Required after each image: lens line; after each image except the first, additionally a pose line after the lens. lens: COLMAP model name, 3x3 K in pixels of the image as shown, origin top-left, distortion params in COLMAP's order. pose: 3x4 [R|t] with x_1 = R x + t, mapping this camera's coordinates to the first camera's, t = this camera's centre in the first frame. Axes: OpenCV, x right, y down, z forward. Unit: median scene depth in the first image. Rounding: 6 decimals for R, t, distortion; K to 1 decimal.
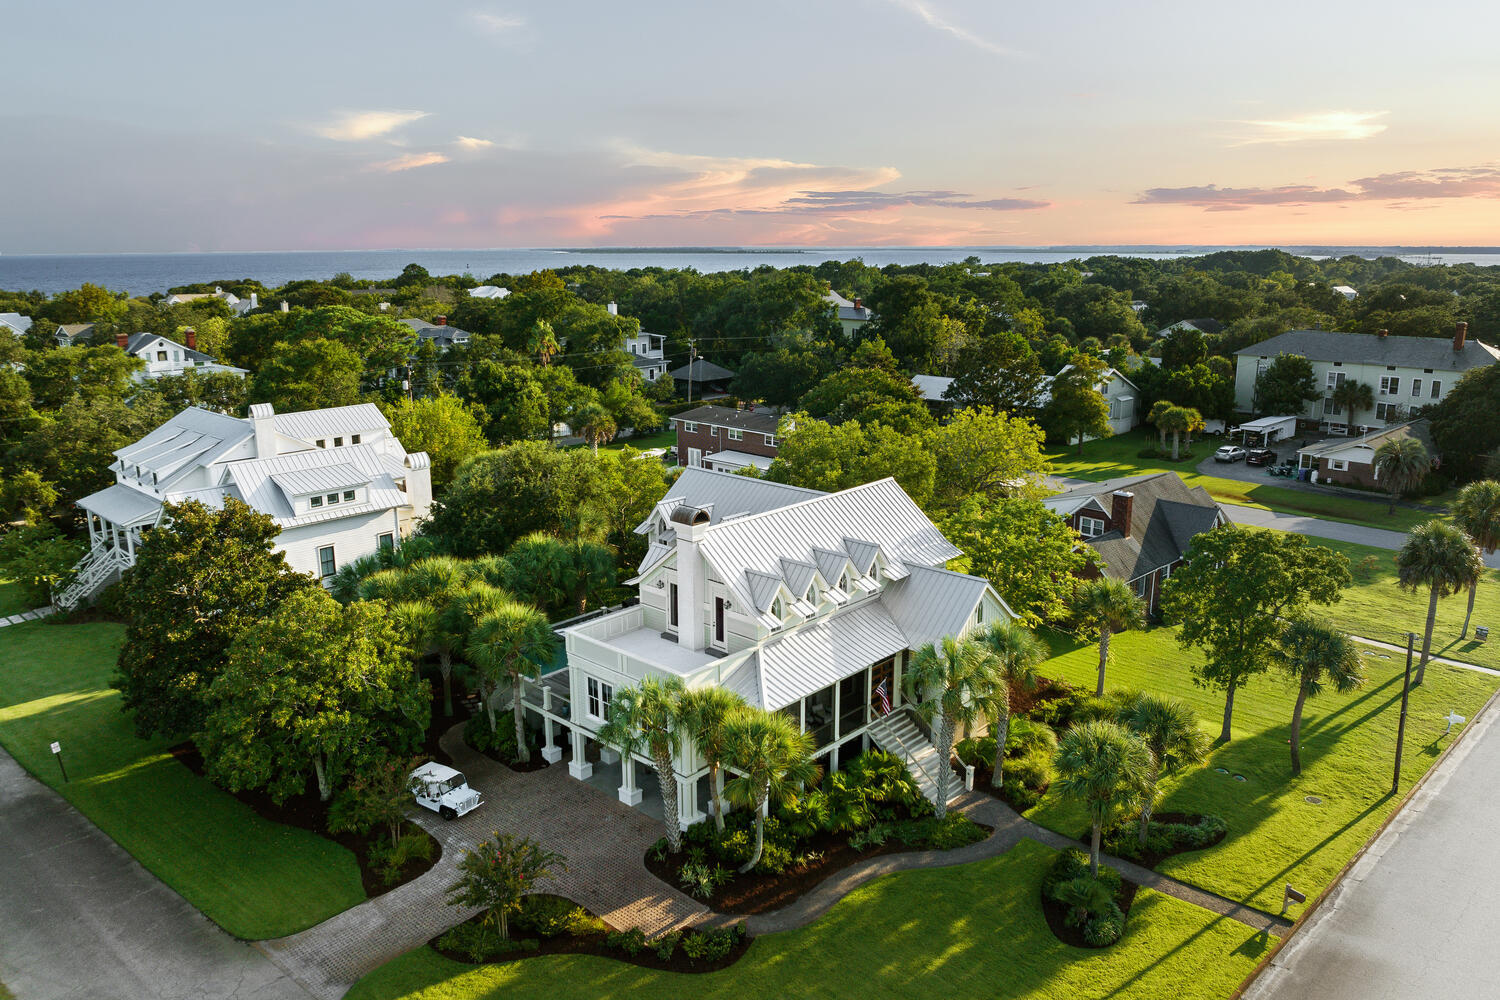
lens RADIAL K [[1084.0, 0, 750.0], [0, 1084.0, 500.0], [0, 0, 1]] dist [-0.011560, -0.003594]
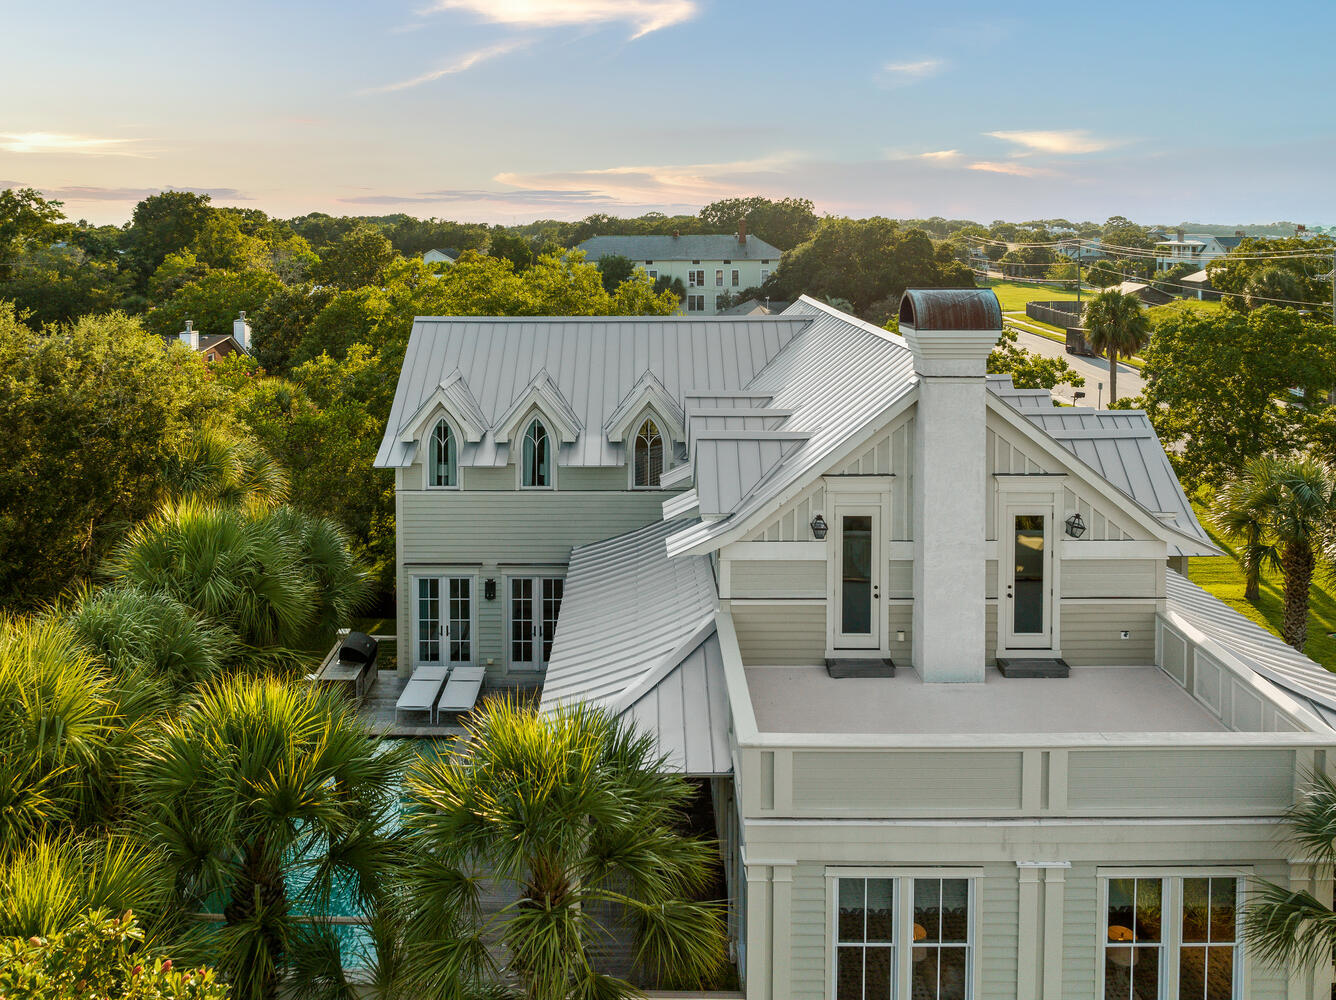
lens RADIAL K [[950.9, 0, 668.0], [0, 950.9, 500.0], [0, 0, 1]] dist [-0.042447, -0.000679]
pose [[0.727494, -0.188088, 0.659829, -0.309522], [0.159431, 0.981709, 0.104061, 0.030910], [-0.667333, 0.029493, 0.744175, 0.805685]]
